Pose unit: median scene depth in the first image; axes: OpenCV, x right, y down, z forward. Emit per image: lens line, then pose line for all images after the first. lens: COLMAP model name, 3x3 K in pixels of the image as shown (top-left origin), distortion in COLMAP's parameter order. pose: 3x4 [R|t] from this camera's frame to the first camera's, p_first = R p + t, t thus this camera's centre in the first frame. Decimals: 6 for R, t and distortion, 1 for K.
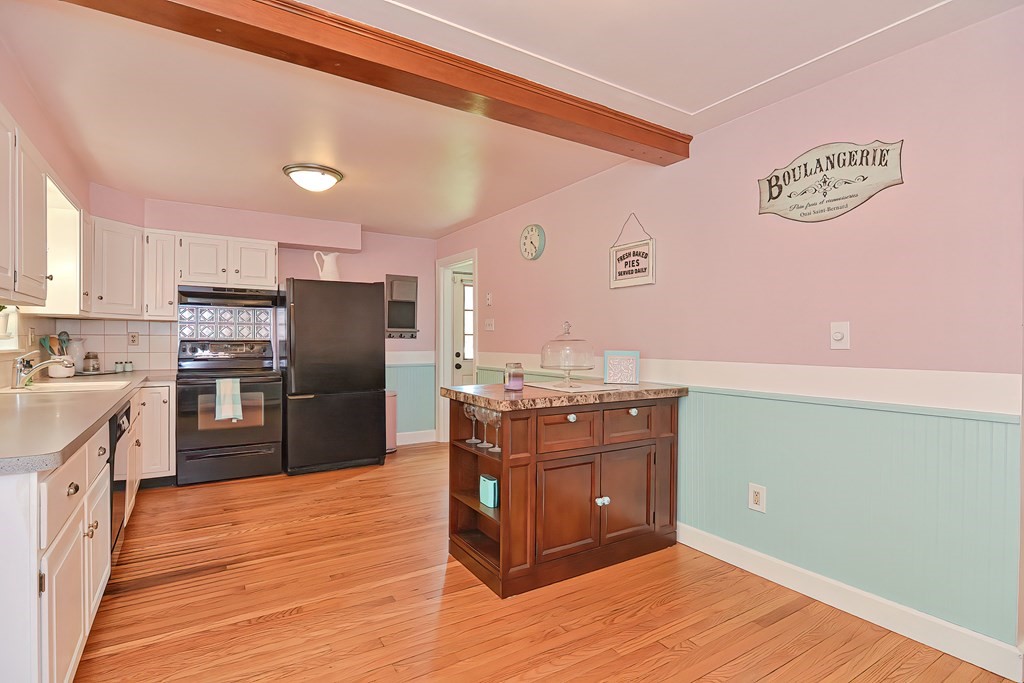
lens RADIAL K [[503.5, 0, 507.7], [0, 503.5, 338.8], [0, 0, 1]] dist [-0.000789, -0.011448]
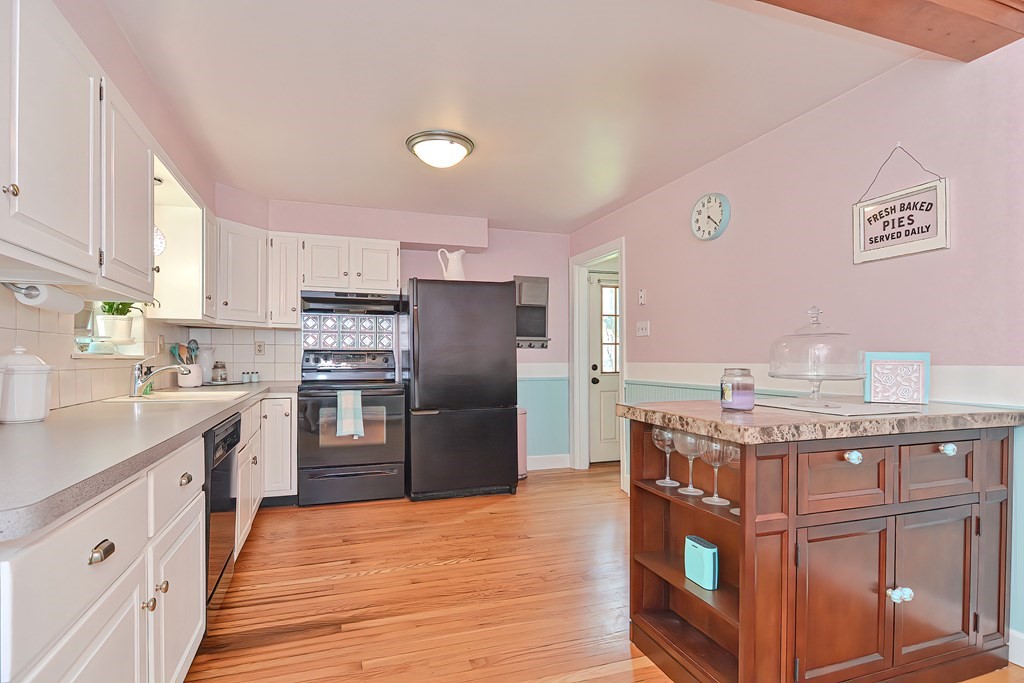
lens RADIAL K [[499.3, 0, 499.0], [0, 499.3, 354.2], [0, 0, 1]] dist [0.003563, -0.011770]
pose [[0.973857, -0.004159, -0.227125, -0.096034], [0.002471, 0.999967, -0.007716, 0.022868], [0.227150, 0.006953, 0.973835, 0.199609]]
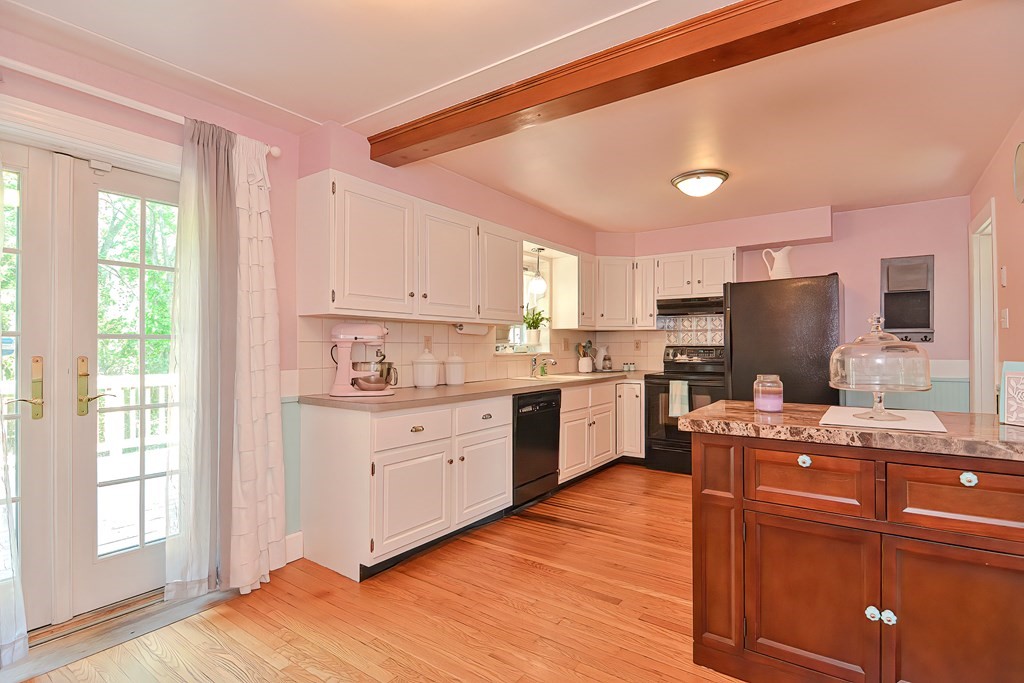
lens RADIAL K [[514.6, 0, 504.5], [0, 514.6, 343.2], [0, 0, 1]] dist [0.006178, -0.012234]
pose [[0.369704, -0.010398, -0.929091, 0.386131], [0.007445, 0.999938, -0.008228, 0.003434], [0.929120, -0.003875, 0.369758, 0.243104]]
